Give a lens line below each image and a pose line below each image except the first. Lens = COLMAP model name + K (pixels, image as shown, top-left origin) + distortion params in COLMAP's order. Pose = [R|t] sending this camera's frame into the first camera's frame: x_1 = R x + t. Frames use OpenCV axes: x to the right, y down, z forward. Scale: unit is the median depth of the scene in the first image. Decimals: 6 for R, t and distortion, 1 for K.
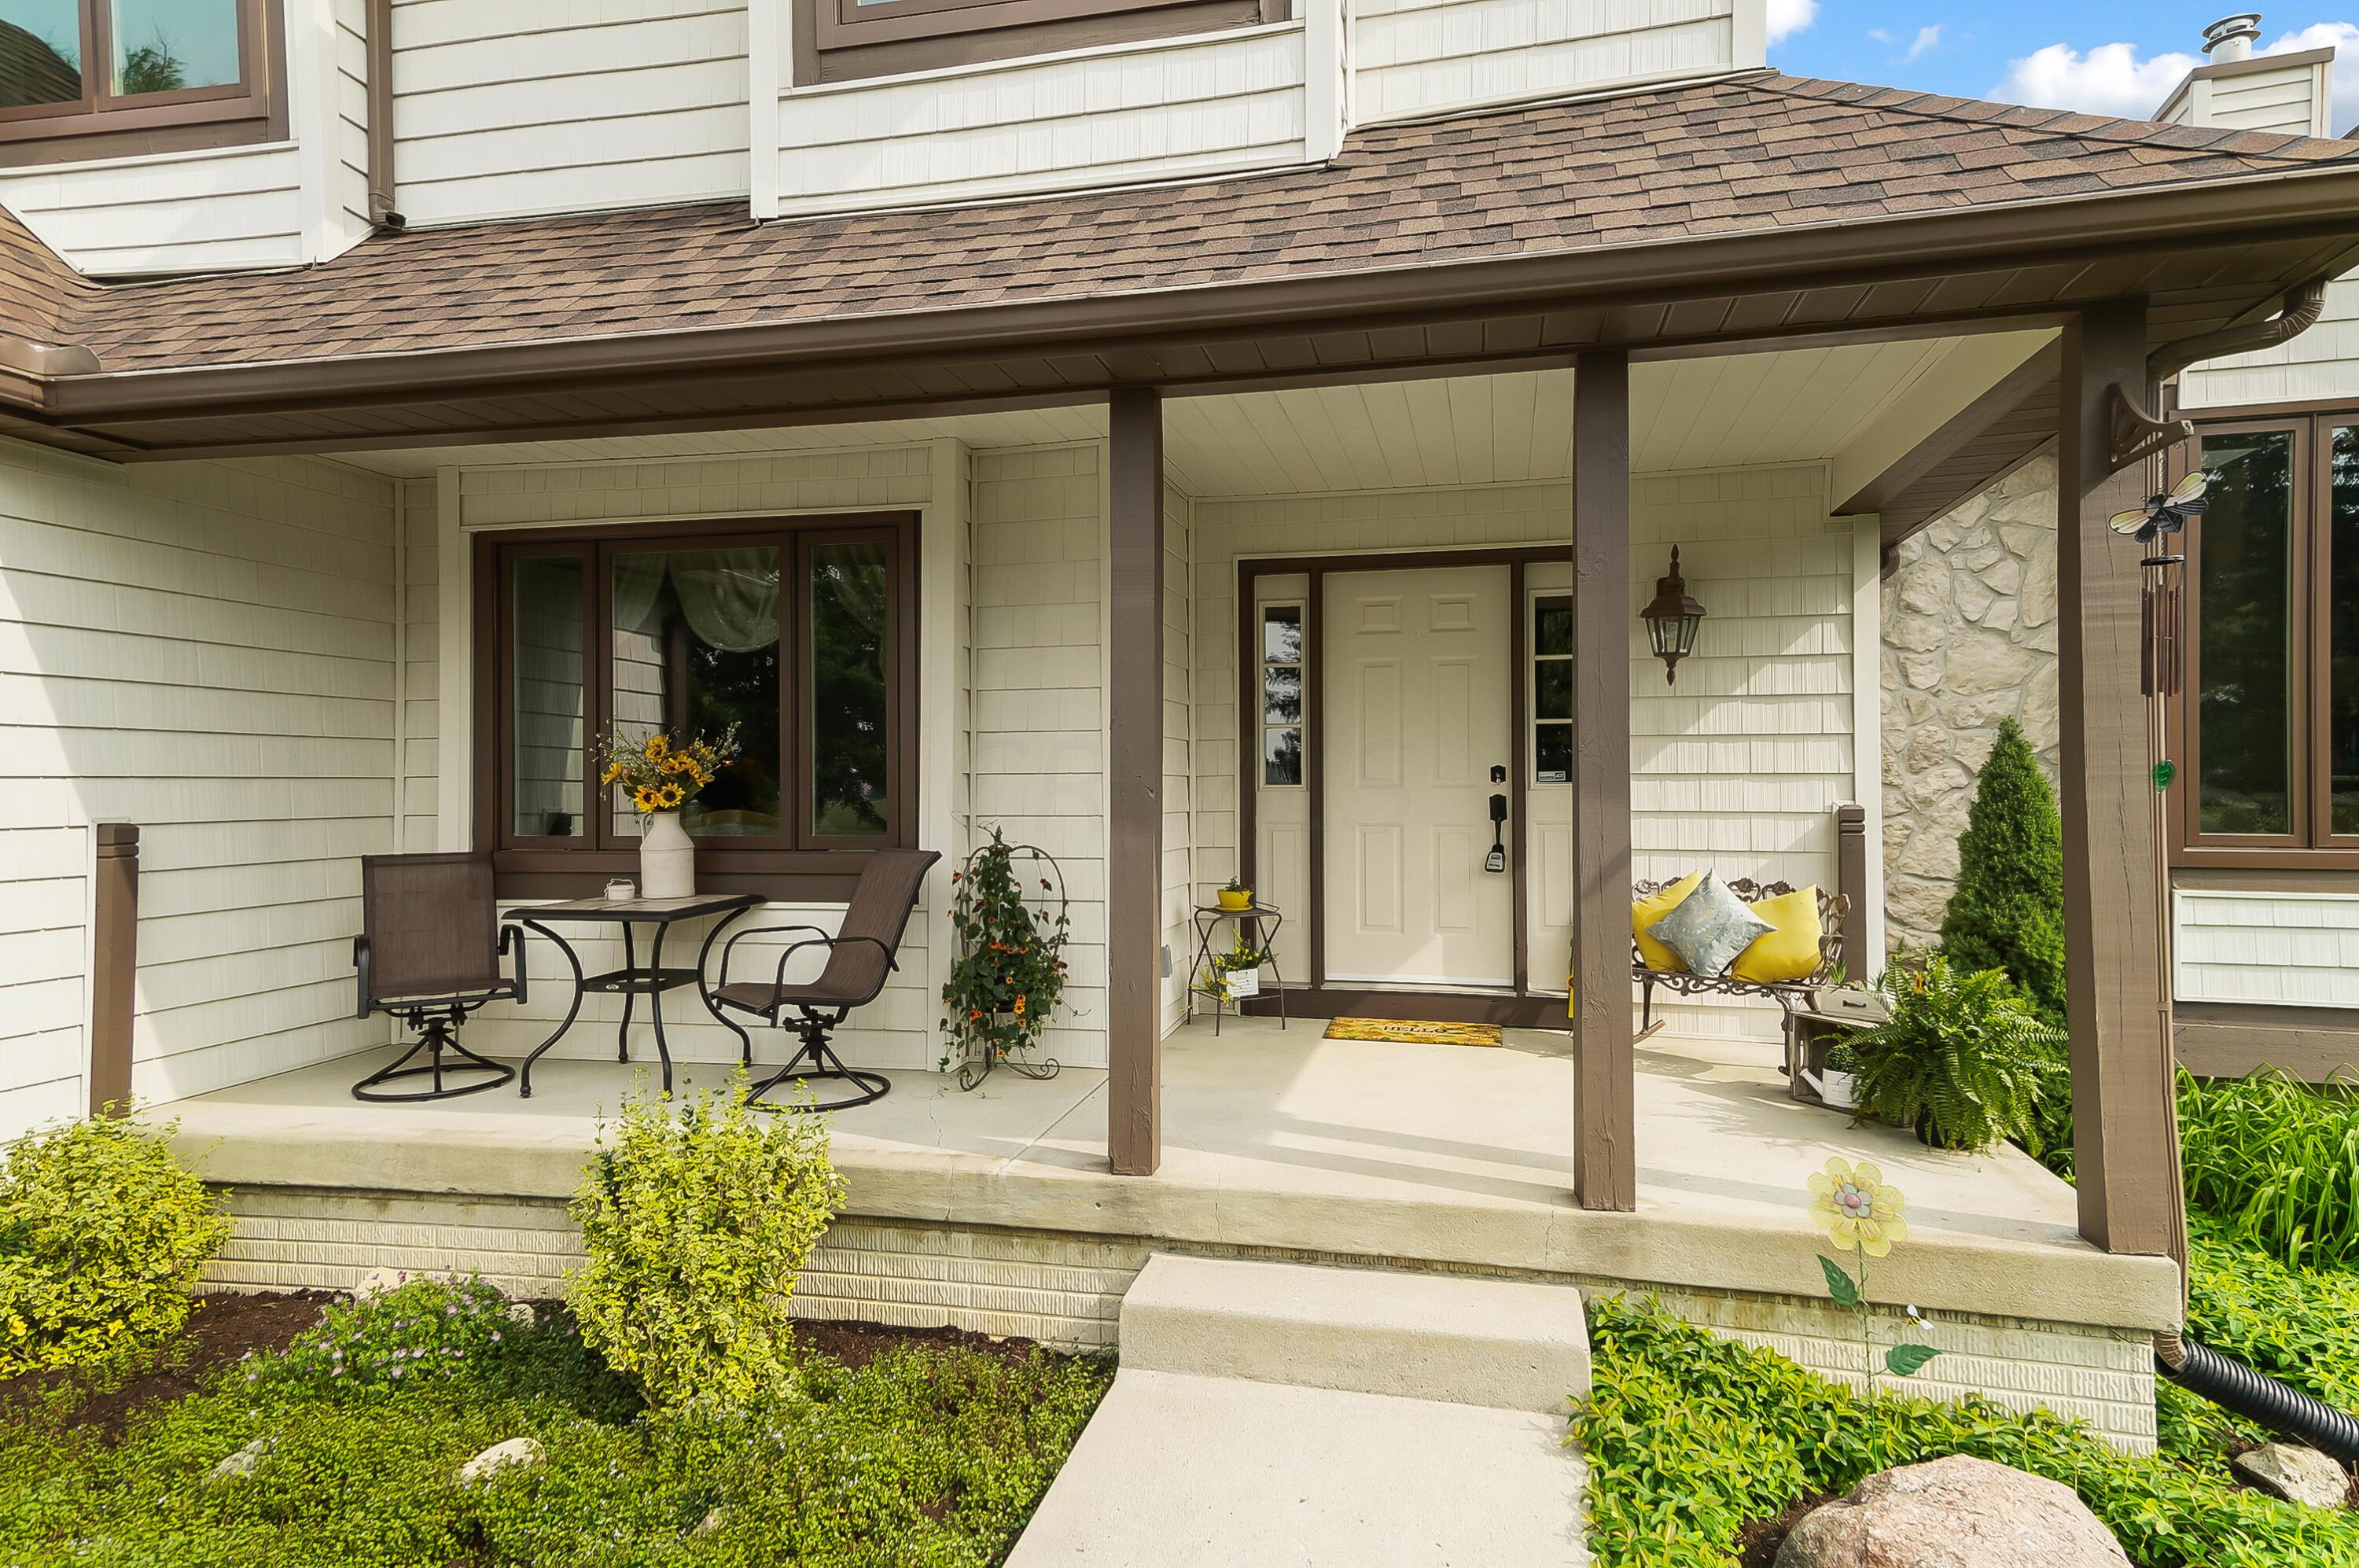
lens RADIAL K [[1369.8, 0, 1174.8], [0, 1369.8, 771.7], [0, 0, 1]] dist [0.063549, 0.000535]
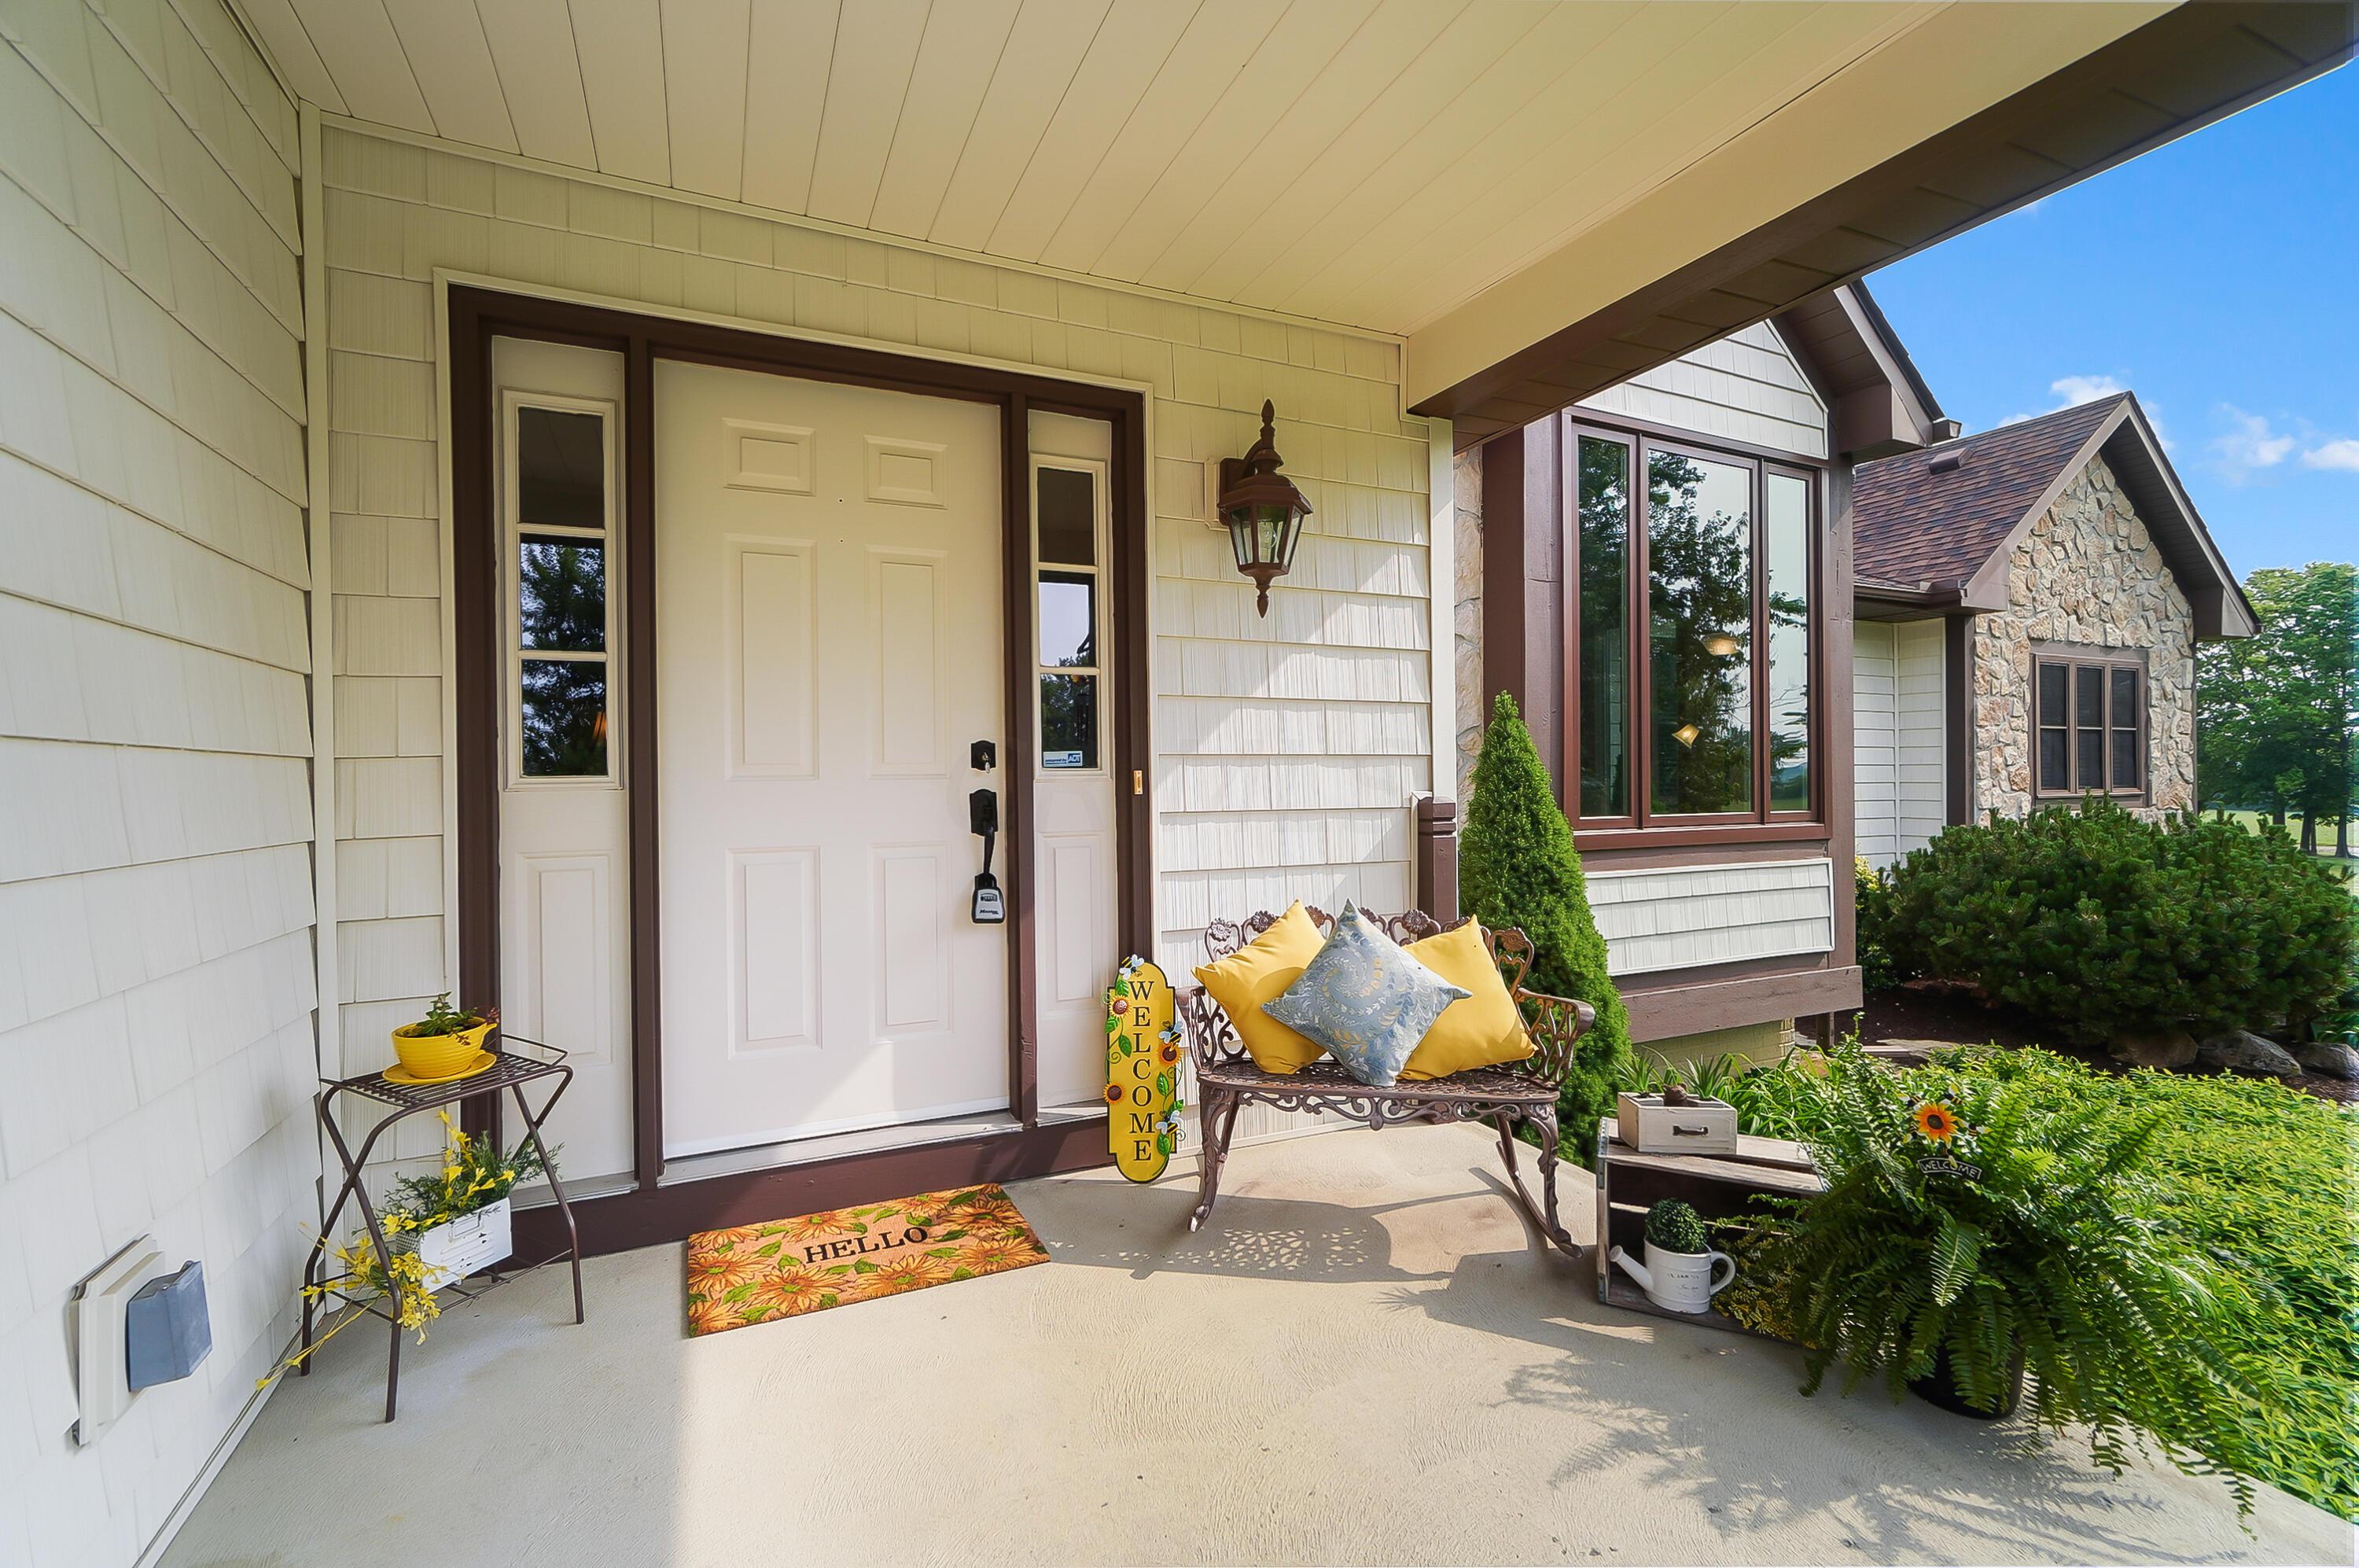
lens RADIAL K [[971.6, 0, 1134.2], [0, 971.6, 782.6], [0, 0, 1]] dist [-0.014248, 0.000030]
pose [[0.800091, -0.008039, 0.599824, 0.041347], [0.002865, 0.999950, 0.009580, 0.011041], [-0.599871, -0.005947, 0.800074, 0.717902]]
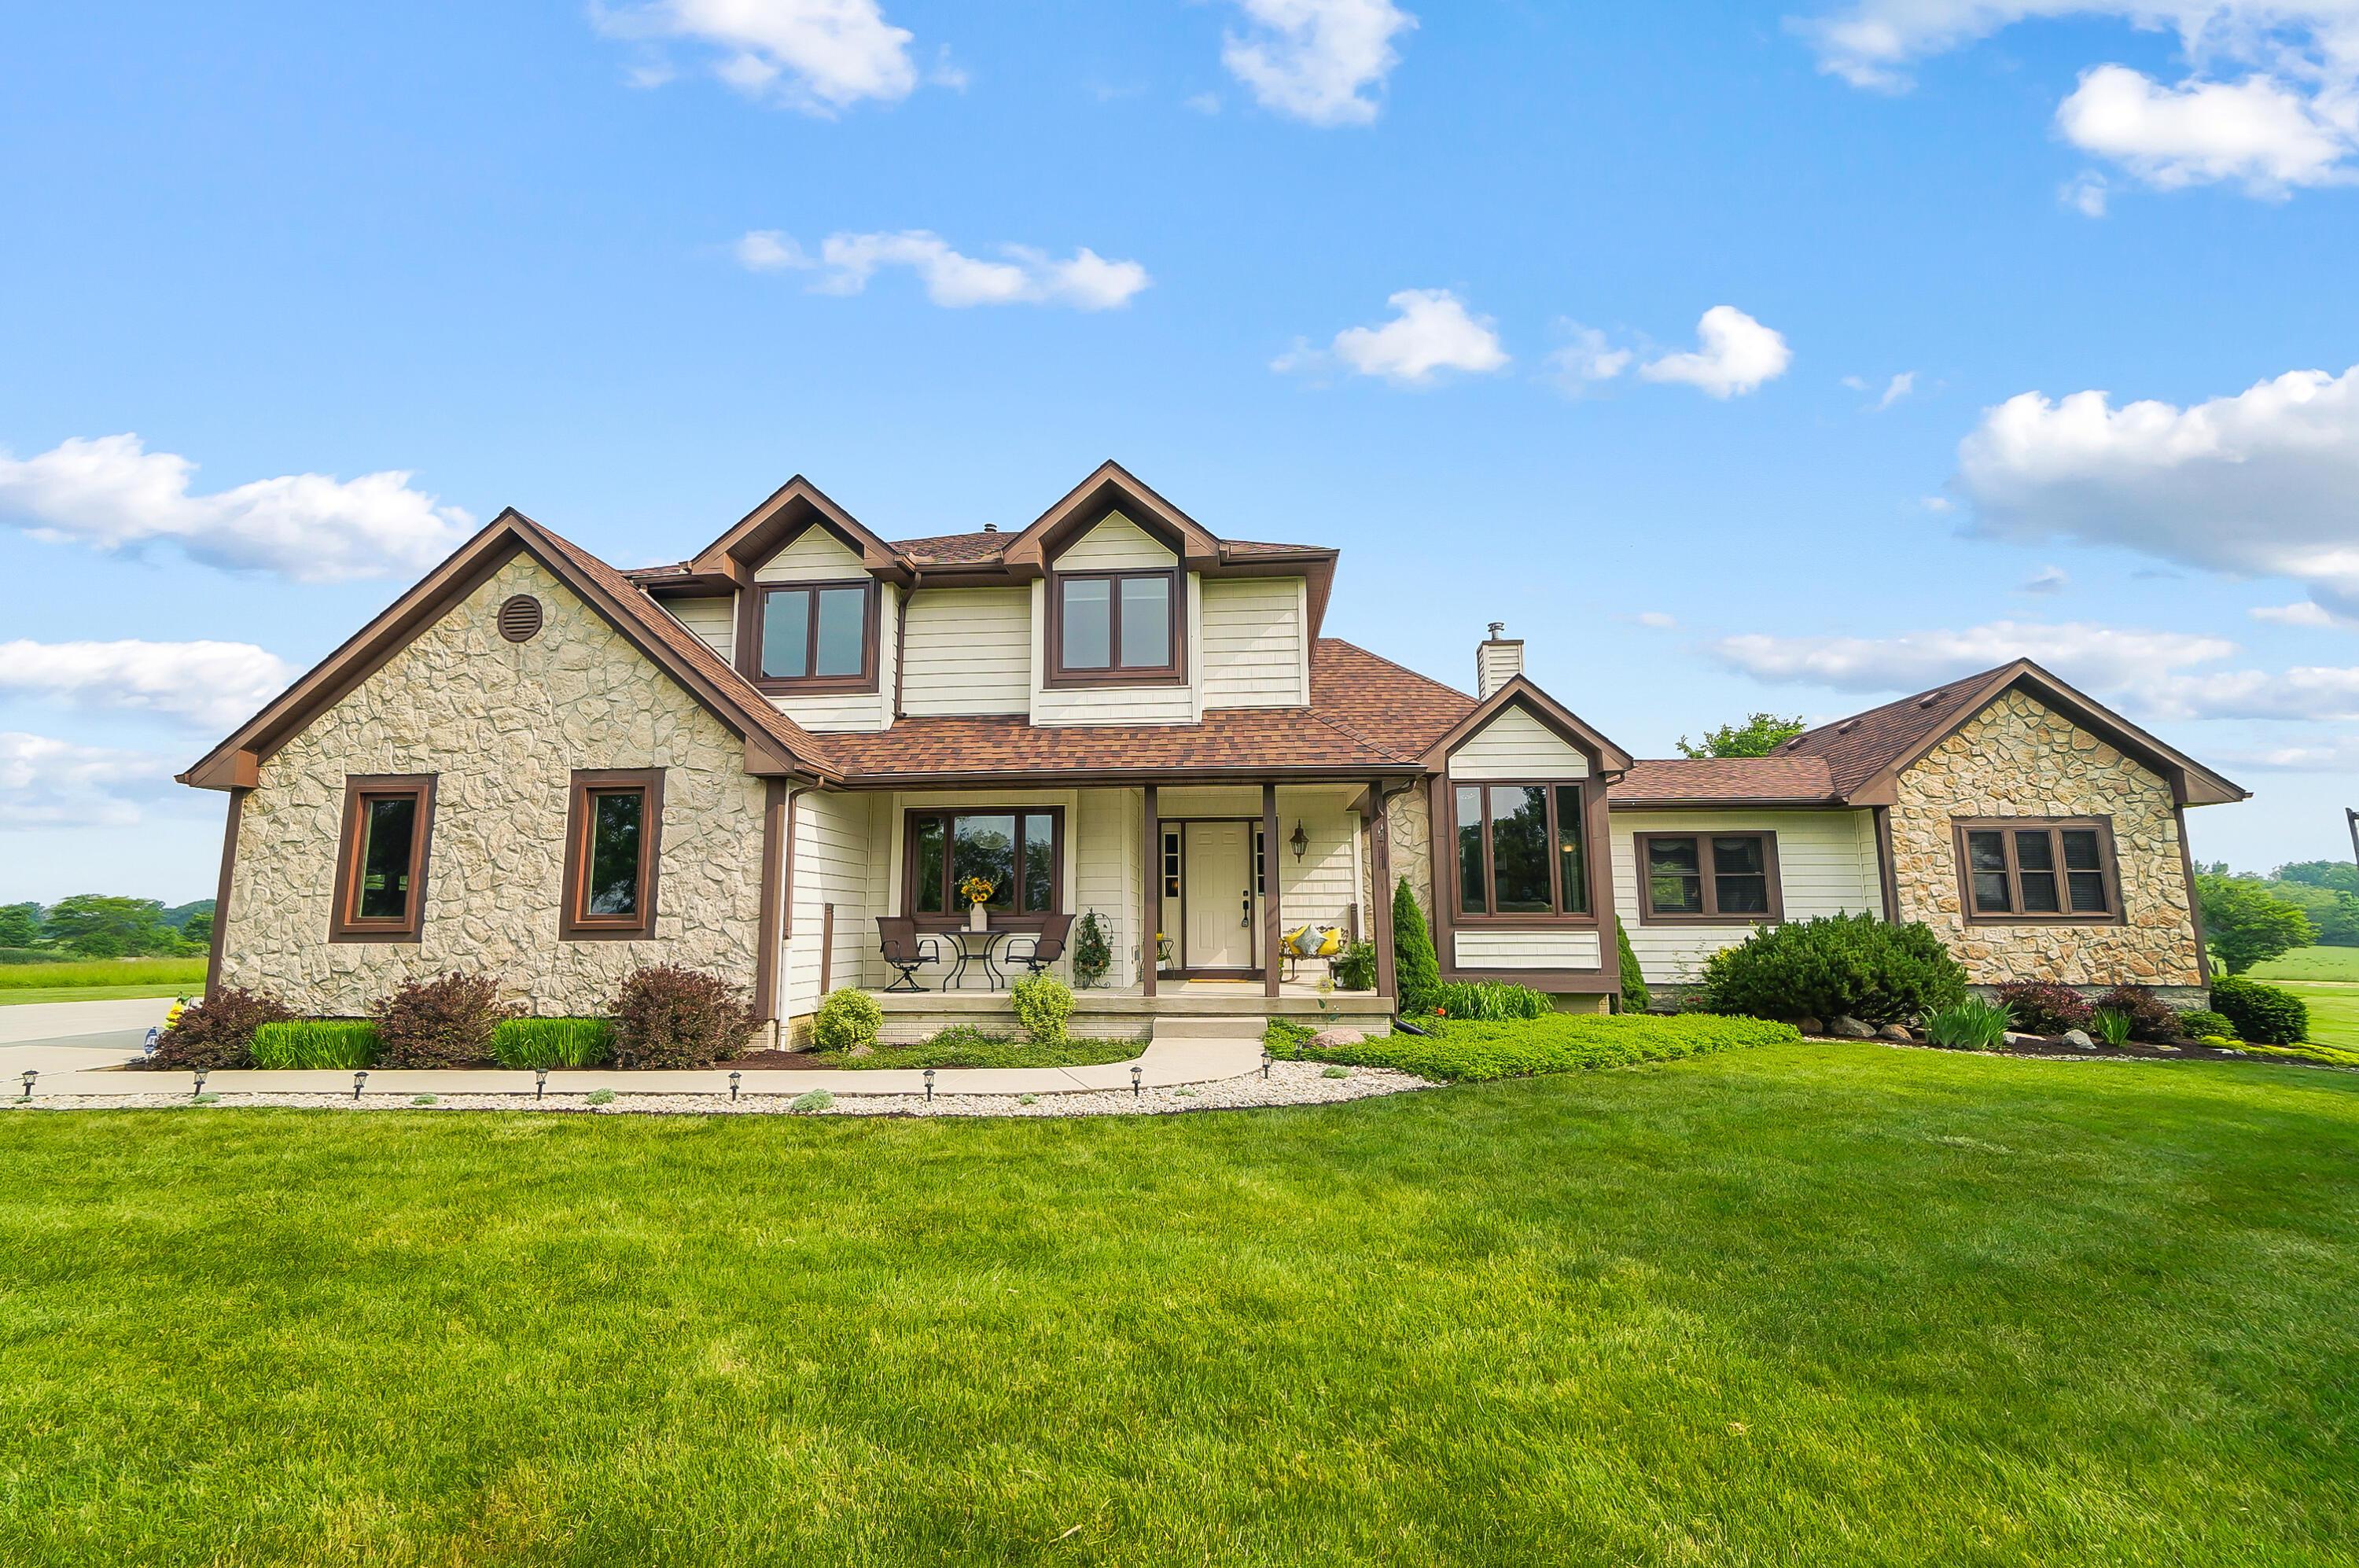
lens RADIAL K [[989.1, 0, 1179.5], [0, 989.1, 784.0], [0, 0, 1]] dist [0.017317, 0.000789]
pose [[0.986362, 0.021499, 0.163178, -0.289790], [-0.000058, 0.991477, -0.130279, 0.052682], [-0.164589, 0.128492, 0.977957, -1.227156]]
